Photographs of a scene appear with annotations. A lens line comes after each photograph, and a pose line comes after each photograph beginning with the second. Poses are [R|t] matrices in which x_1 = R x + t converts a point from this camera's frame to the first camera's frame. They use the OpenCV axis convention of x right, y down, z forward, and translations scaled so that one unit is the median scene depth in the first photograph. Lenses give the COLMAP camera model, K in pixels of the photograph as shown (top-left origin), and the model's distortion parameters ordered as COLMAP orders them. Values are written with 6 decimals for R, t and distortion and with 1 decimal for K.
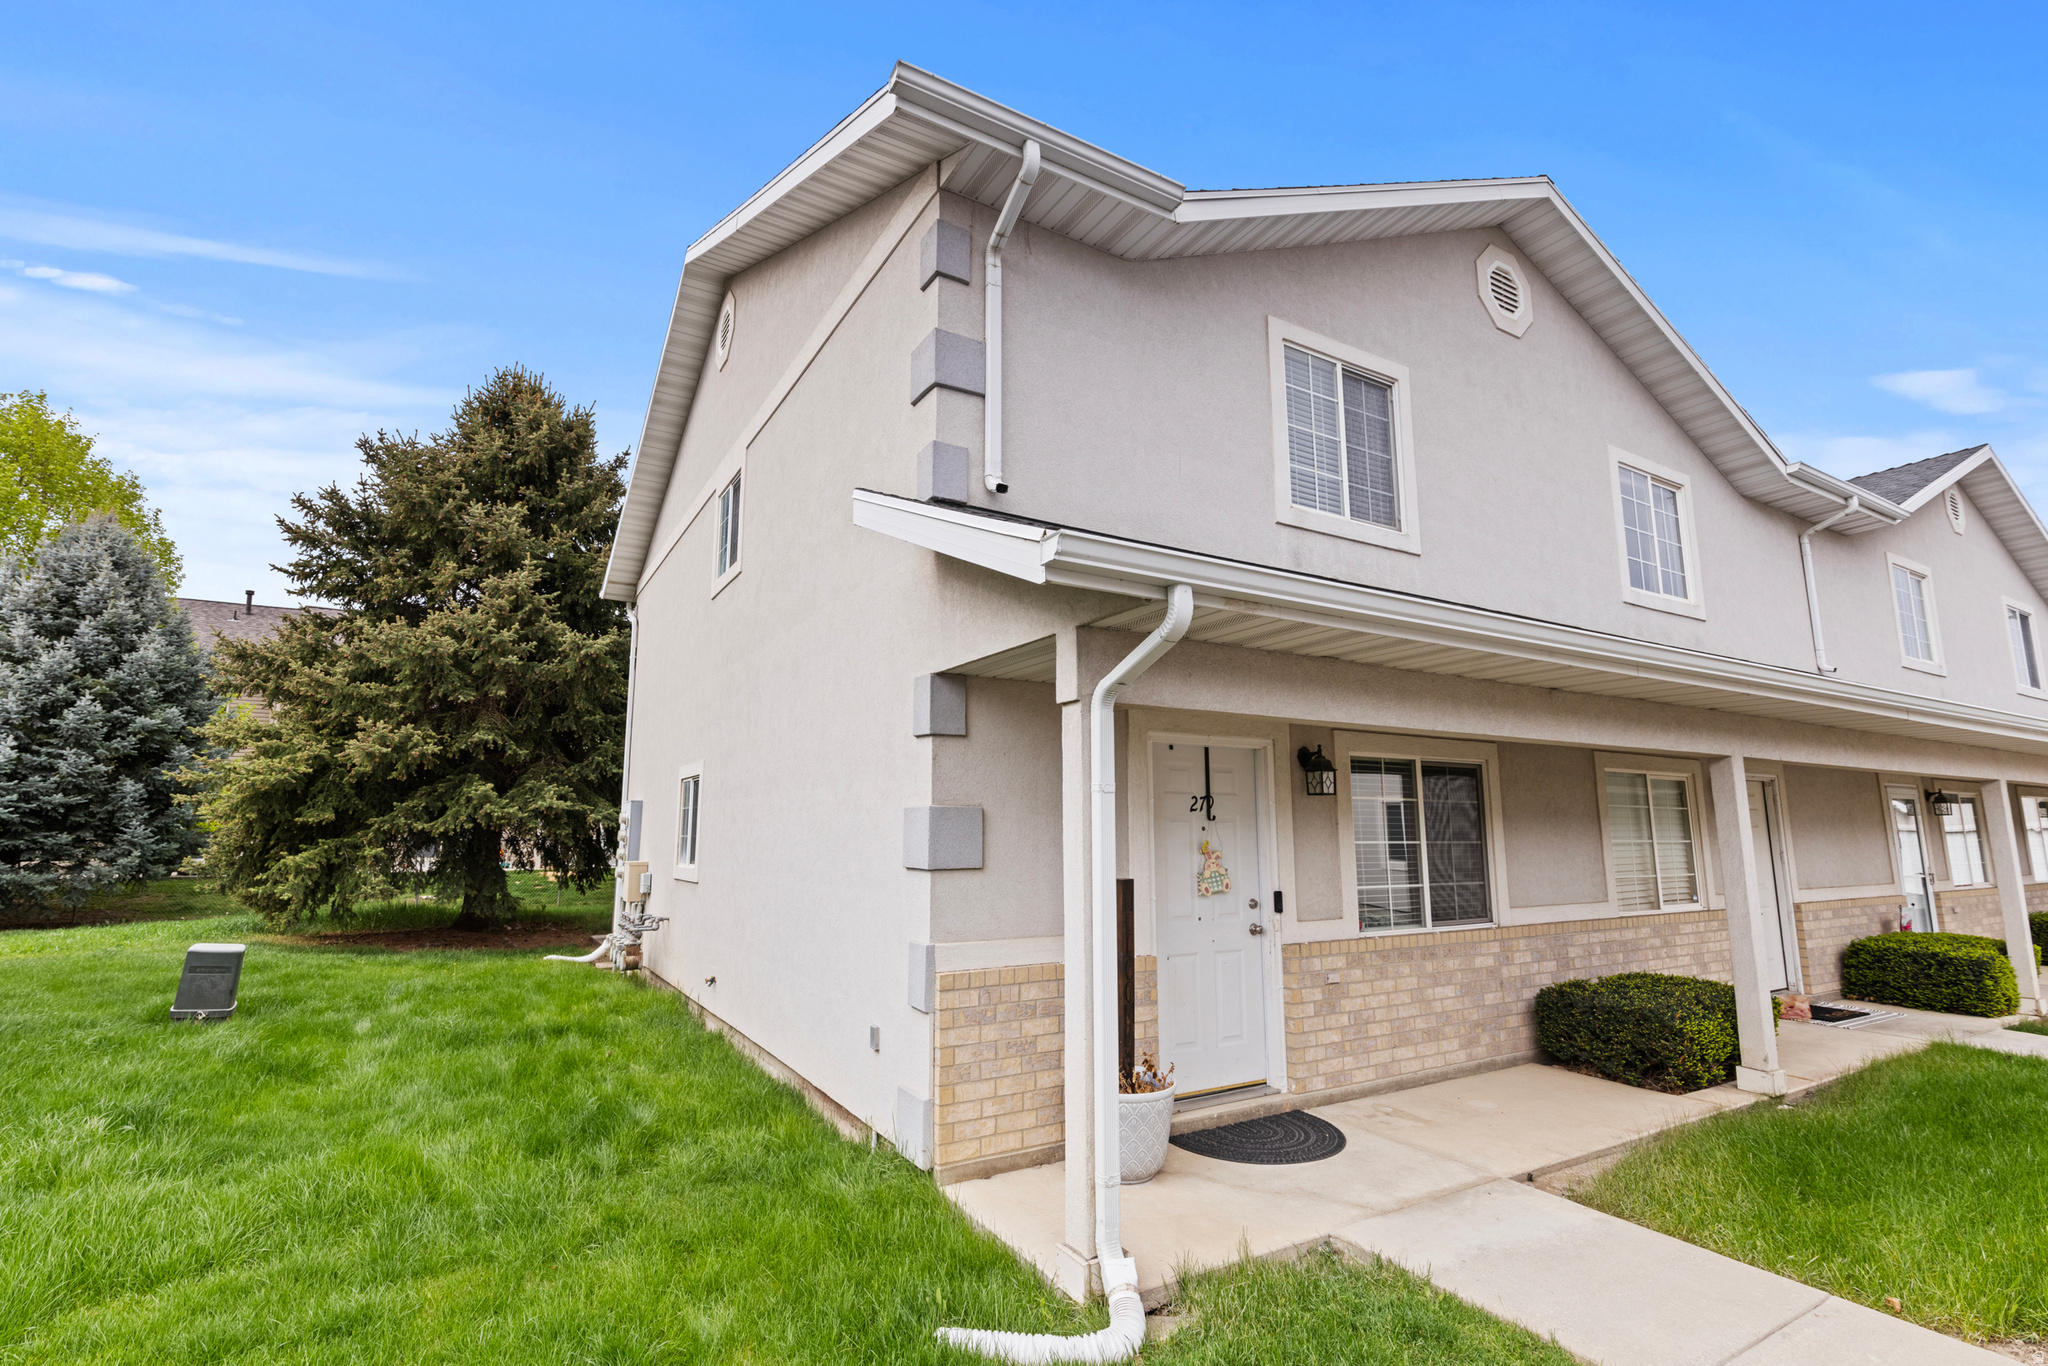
lens RADIAL K [[928.8, 0, 1018.8], [0, 928.8, 682.4], [0, 0, 1]] dist [0.001714, -0.000100]
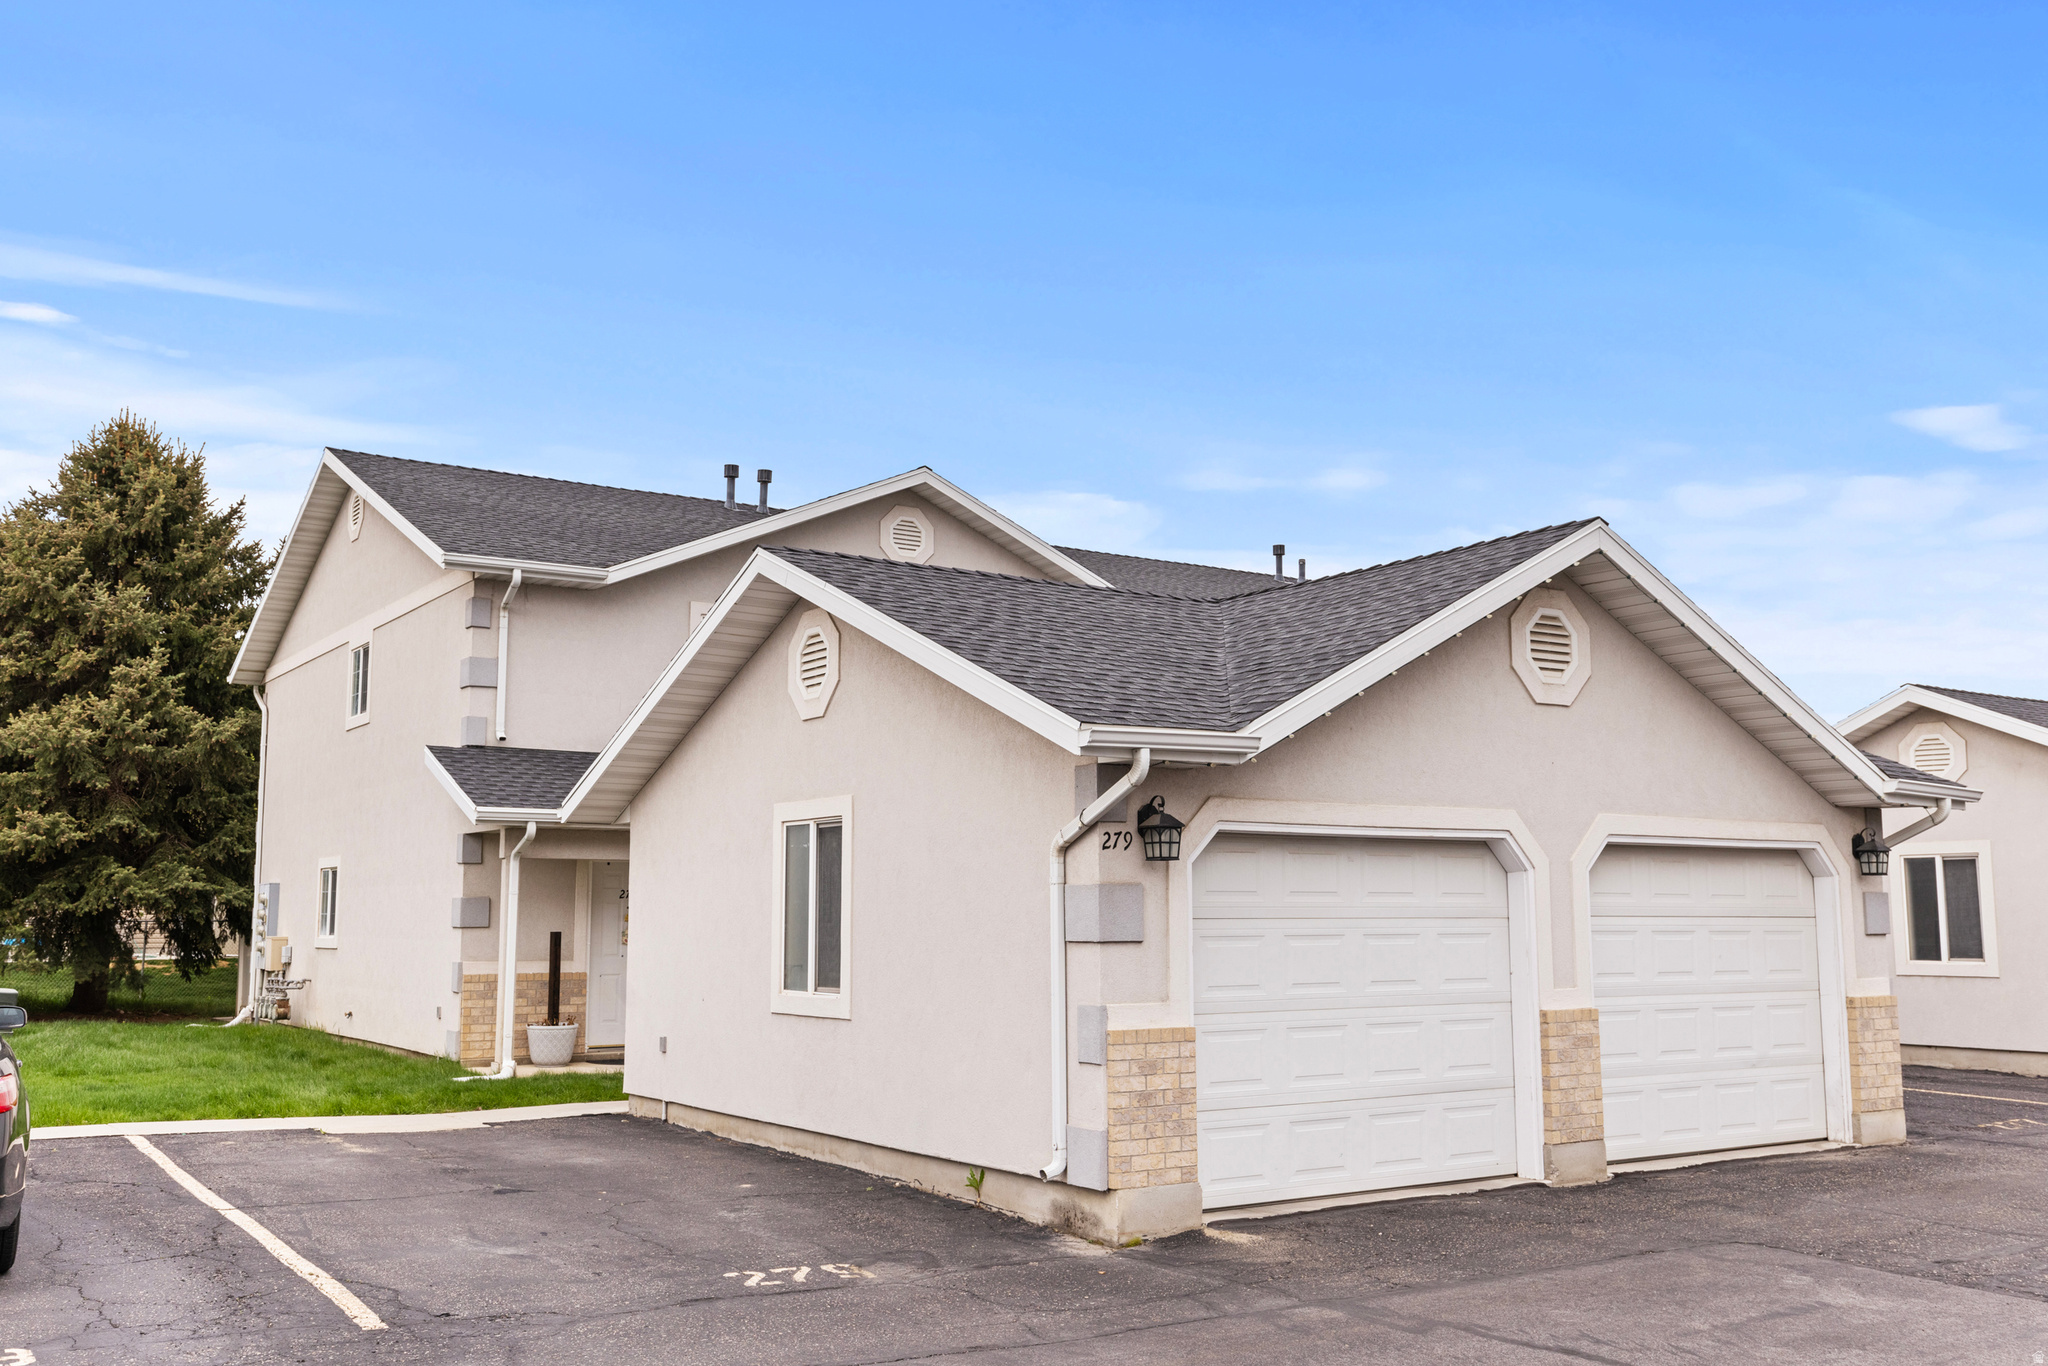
lens RADIAL K [[1712.4, 0, 1042.7], [0, 1712.4, 688.1], [0, 0, 1]] dist [-0.037654, 0.028149]
pose [[0.996177, 0.006729, 0.087093, 0.643595], [-0.009356, 0.999513, 0.029784, -0.344453], [-0.086850, -0.030485, 0.995755, -2.164796]]
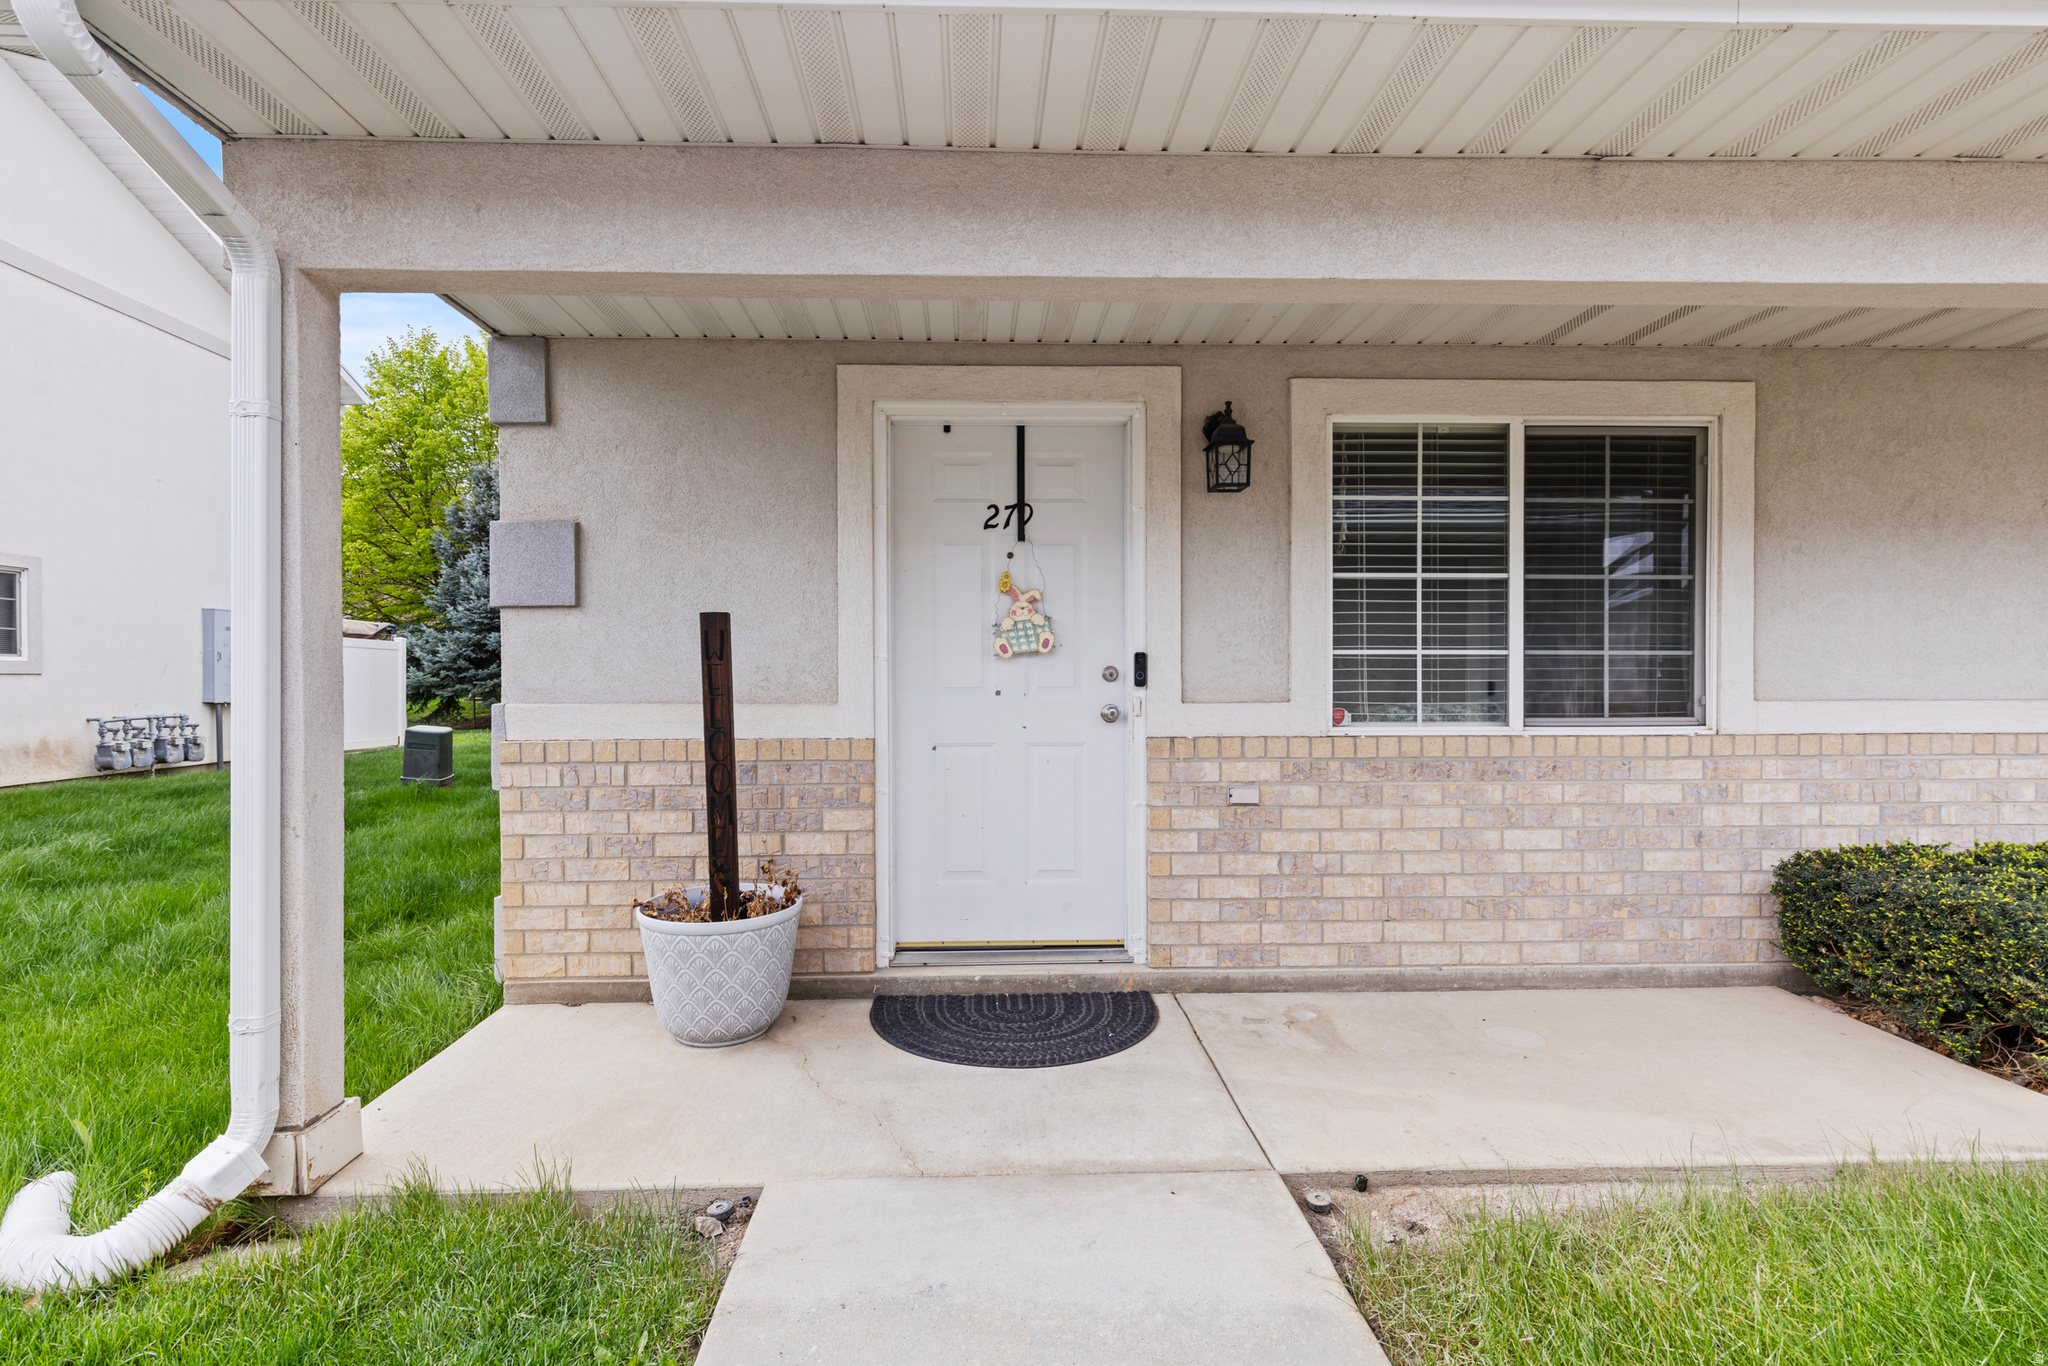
lens RADIAL K [[947.2, 0, 1014.7], [0, 947.2, 683.2], [0, 0, 1]] dist [0.004236, 0.000528]
pose [[0.879391, -0.000405, -0.476100, 0.458258], [0.080793, 0.985623, 0.148391, 0.132964], [0.469195, -0.168959, 0.866781, 0.381778]]
